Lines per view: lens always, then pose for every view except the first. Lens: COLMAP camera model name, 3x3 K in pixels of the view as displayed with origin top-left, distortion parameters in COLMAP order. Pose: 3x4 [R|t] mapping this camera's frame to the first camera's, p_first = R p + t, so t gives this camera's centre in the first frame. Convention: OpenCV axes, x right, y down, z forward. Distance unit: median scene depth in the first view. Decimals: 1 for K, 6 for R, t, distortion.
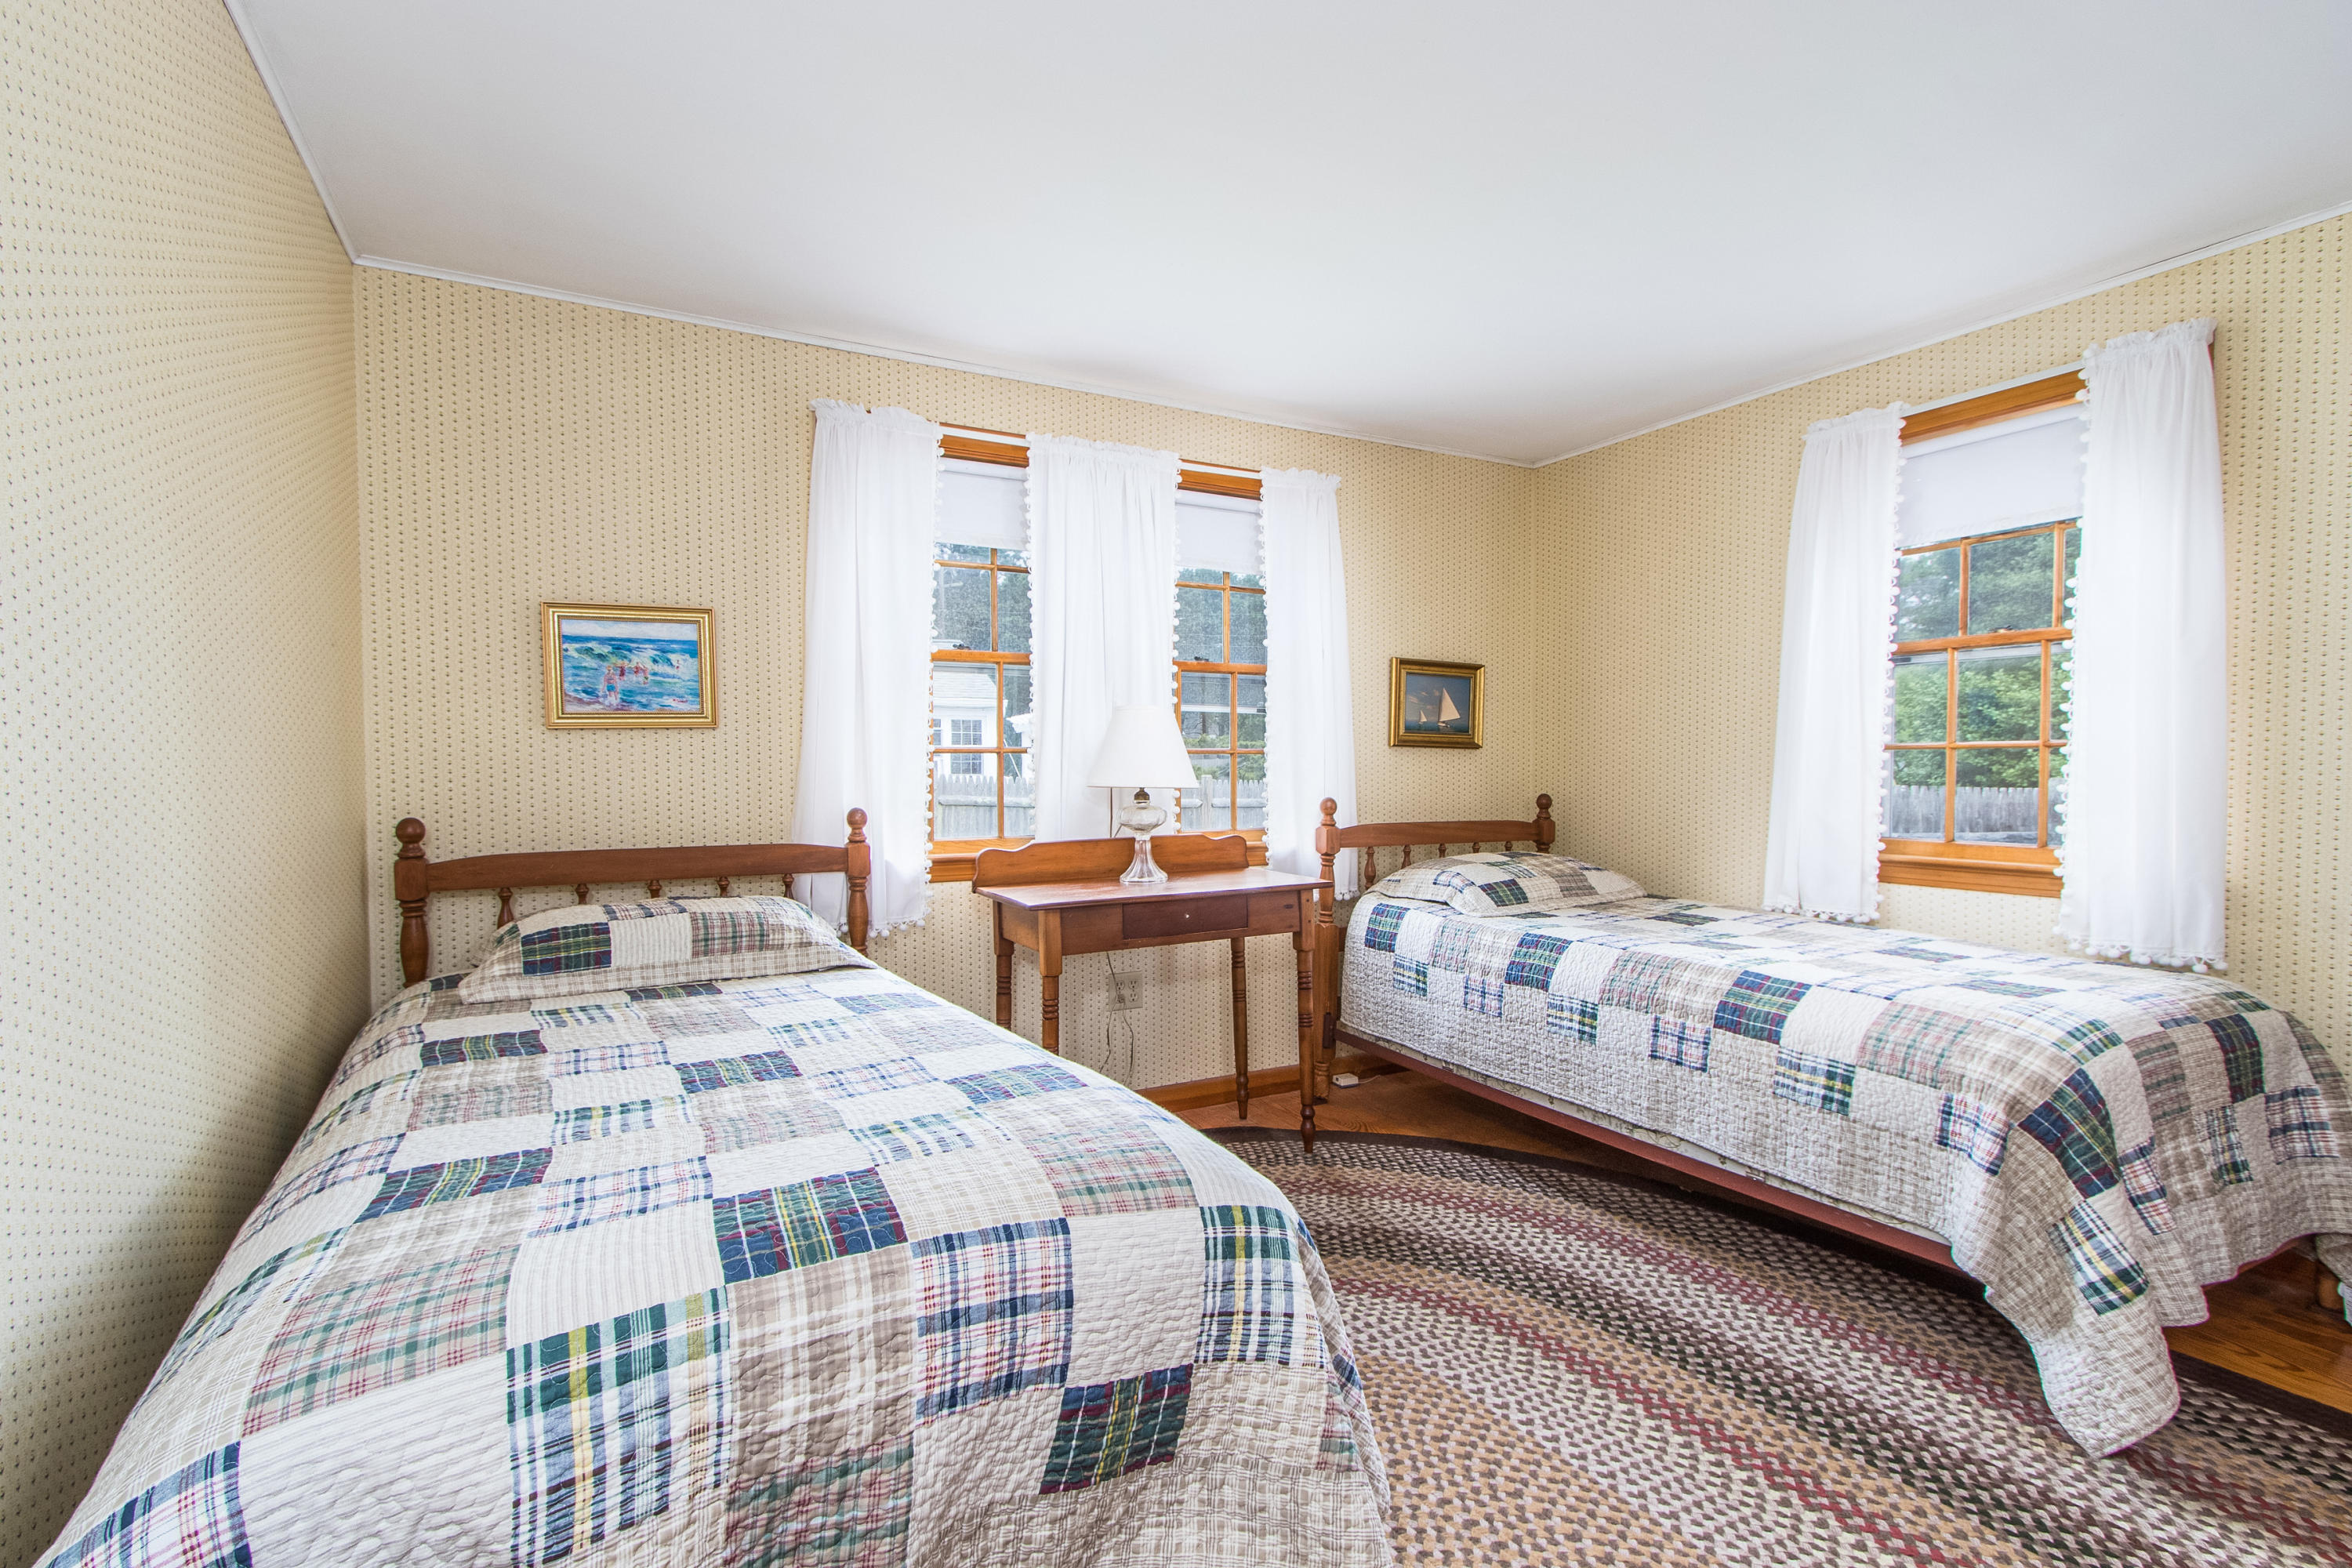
lens RADIAL K [[1094.8, 0, 1177.4], [0, 1094.8, 791.3], [0, 0, 1]] dist [-0.000292, -0.000140]
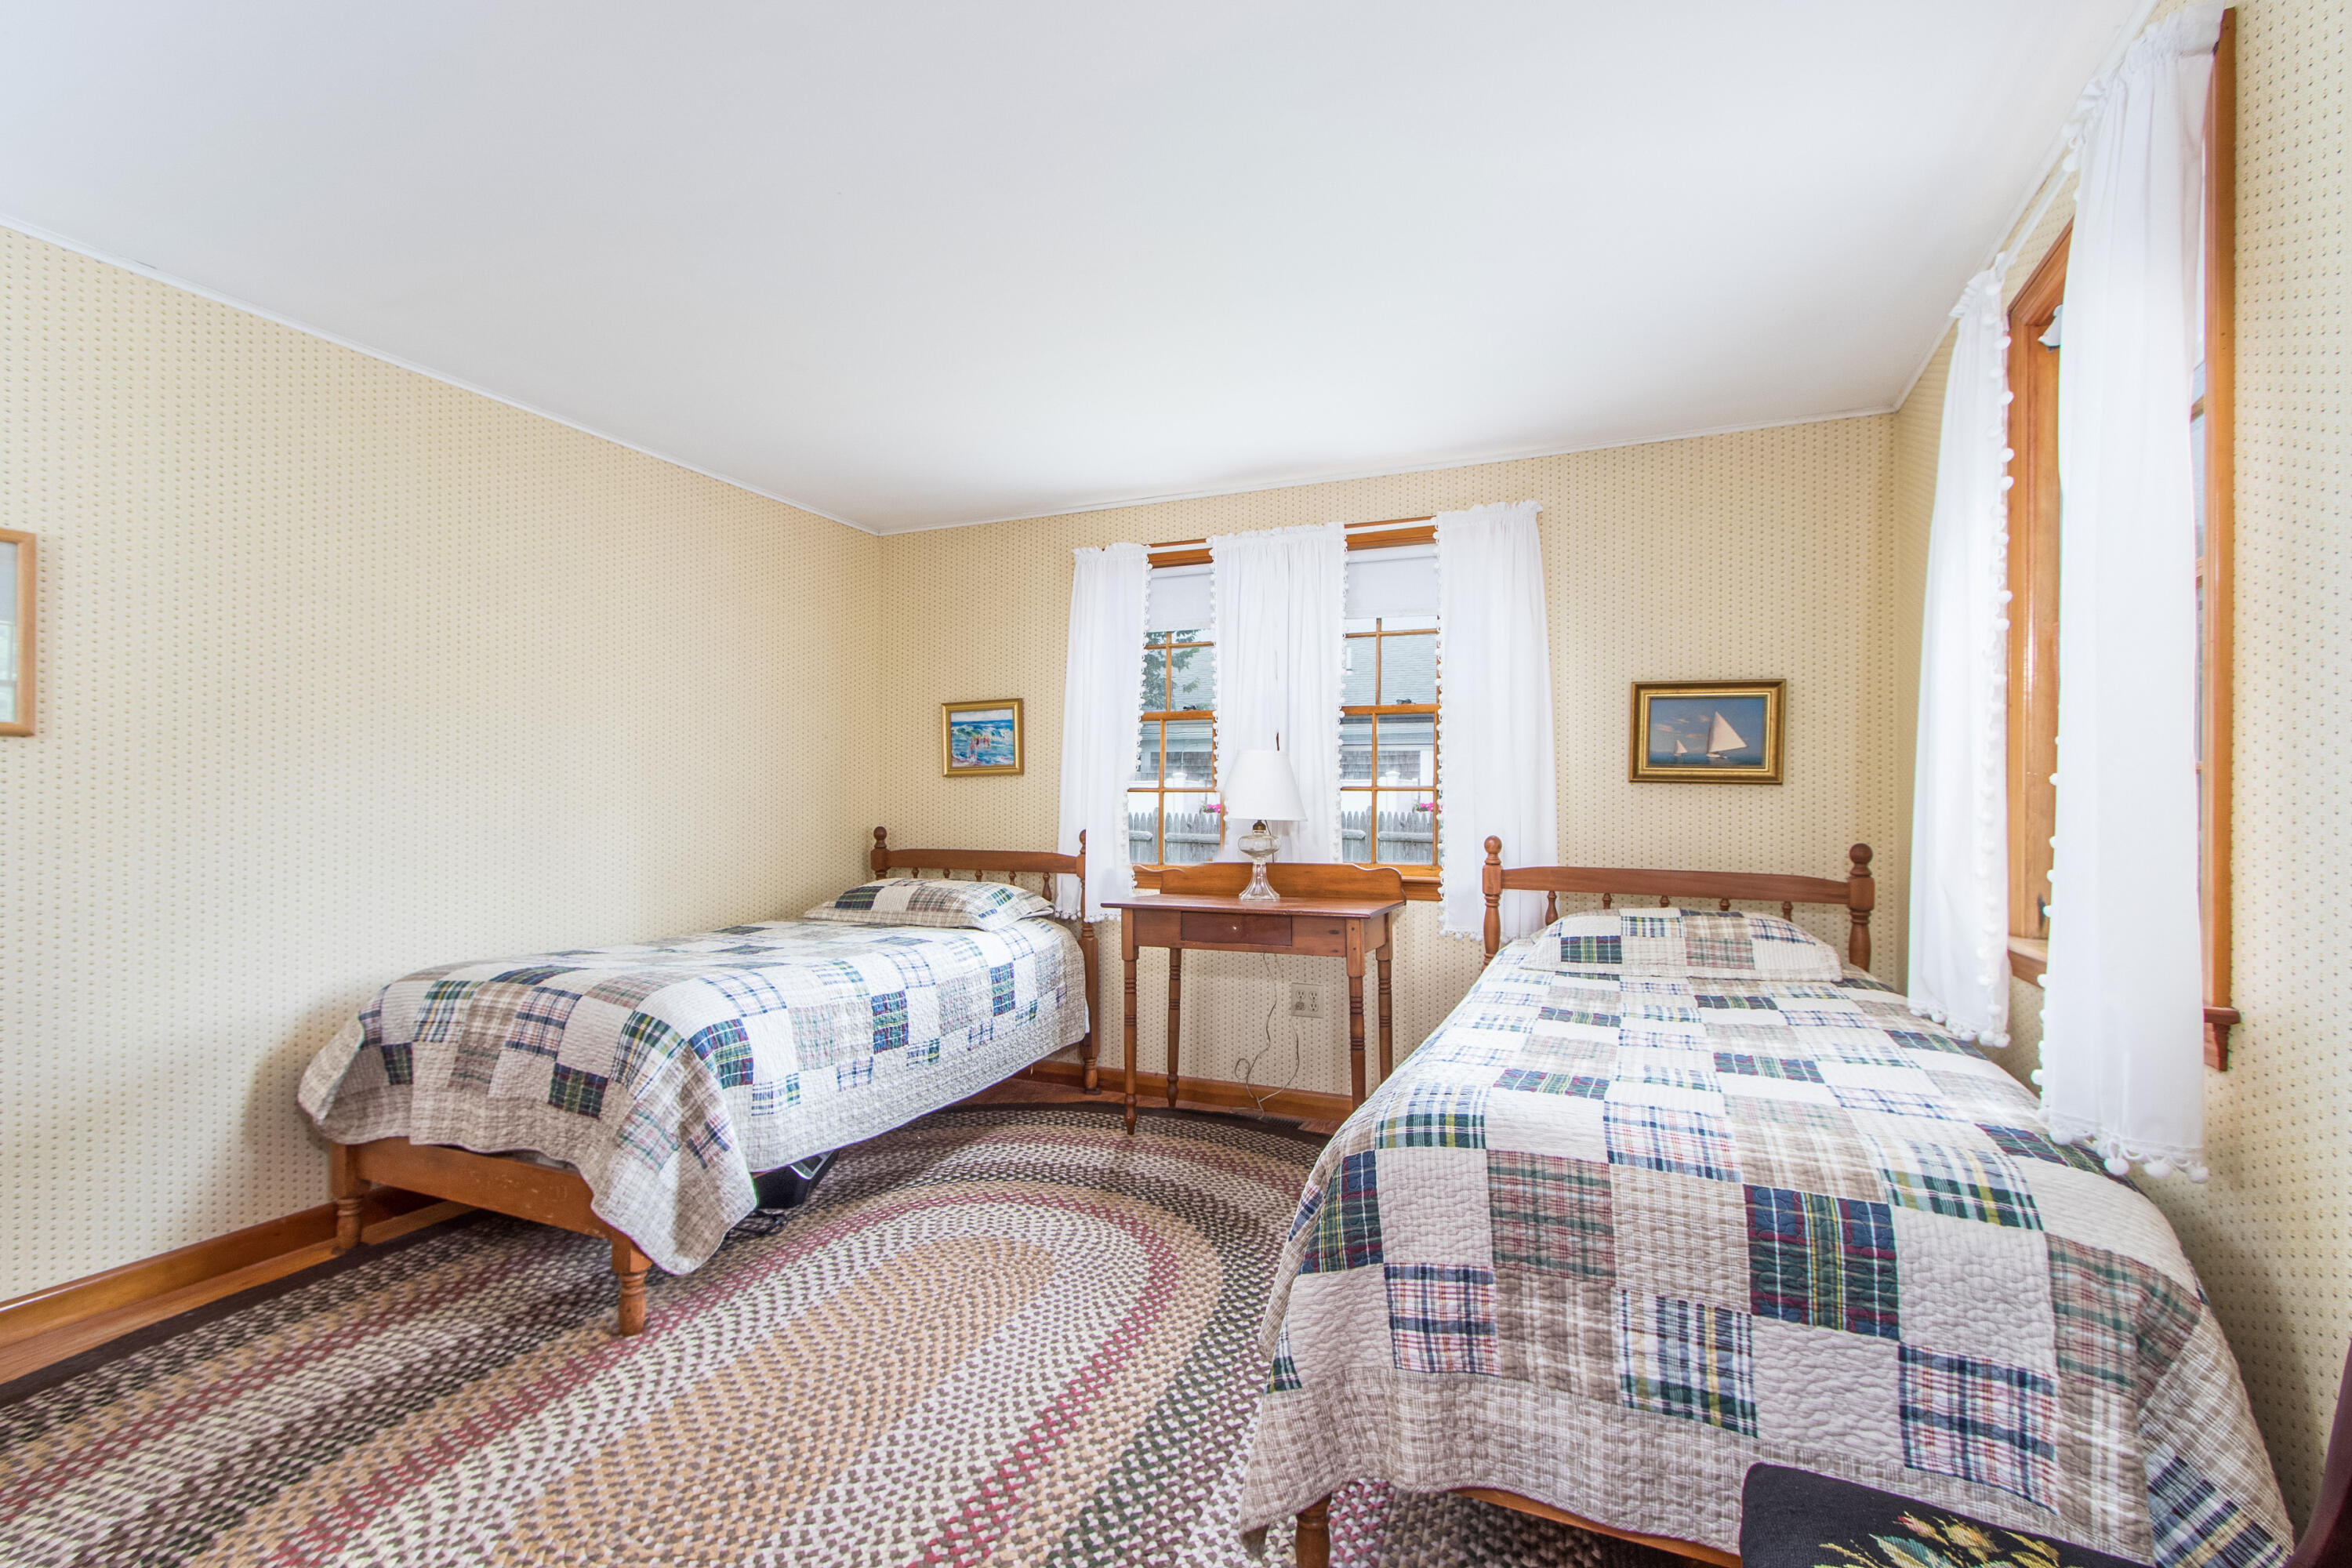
lens RADIAL K [[1094.8, 0, 1163.6], [0, 1094.8, 805.9], [0, 0, 1]] dist [-0.000292, -0.000140]
pose [[0.601218, 0.006759, -0.799057, 0.931334], [-0.028202, 0.999521, -0.012765, -0.000087], [0.798587, 0.030210, 0.601120, 0.230697]]
